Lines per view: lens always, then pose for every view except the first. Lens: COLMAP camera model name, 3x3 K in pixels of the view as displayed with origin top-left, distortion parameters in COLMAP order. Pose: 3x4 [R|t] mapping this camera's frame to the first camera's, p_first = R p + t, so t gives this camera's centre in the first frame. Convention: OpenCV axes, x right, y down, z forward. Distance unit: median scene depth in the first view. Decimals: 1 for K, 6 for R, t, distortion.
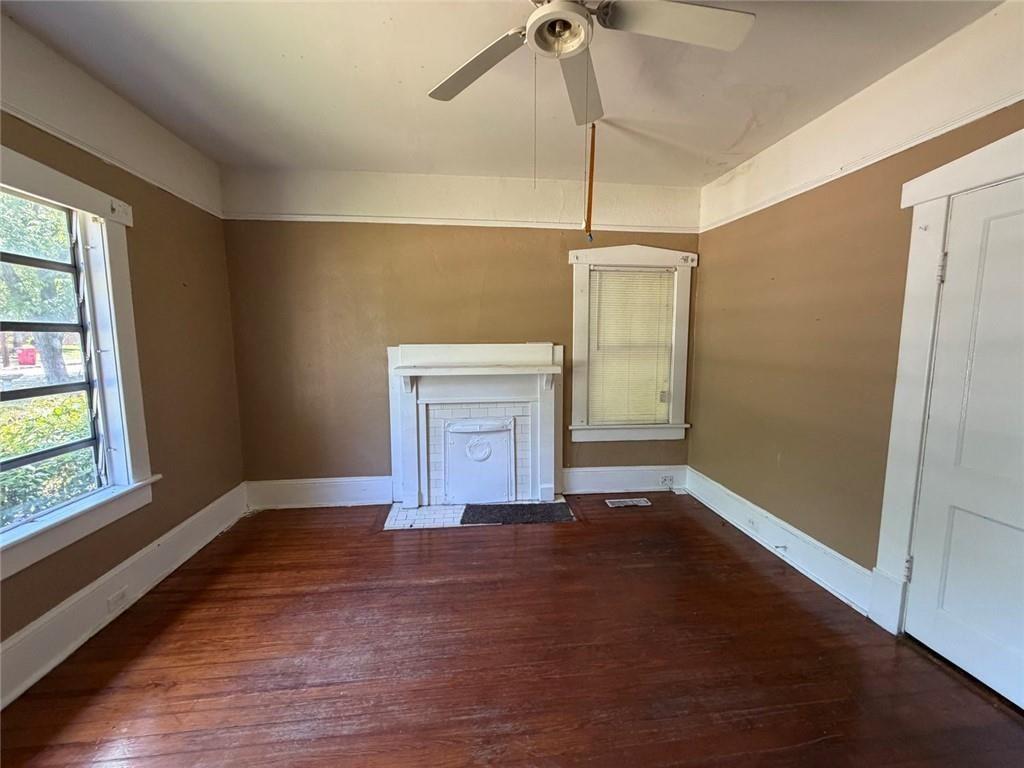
lens RADIAL K [[407.9, 0, 509.1], [0, 407.9, 382.9], [0, 0, 1]] dist [-0.000348, -0.000064]
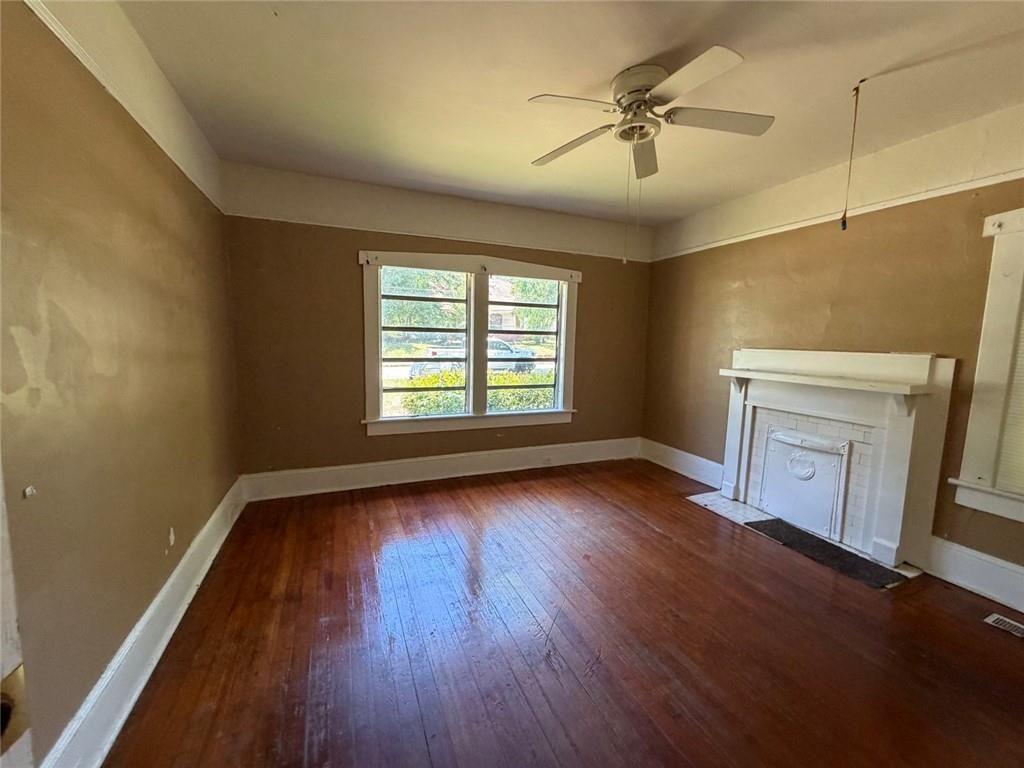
lens RADIAL K [[407.9, 0, 509.1], [0, 407.9, 382.9], [0, 0, 1]] dist [-0.000348, -0.000064]
pose [[0.273596, 0.113063, -0.955177, 0.601878], [-0.133309, 0.987940, 0.078756, -0.005862], [0.952562, 0.105786, 0.285368, 0.096689]]
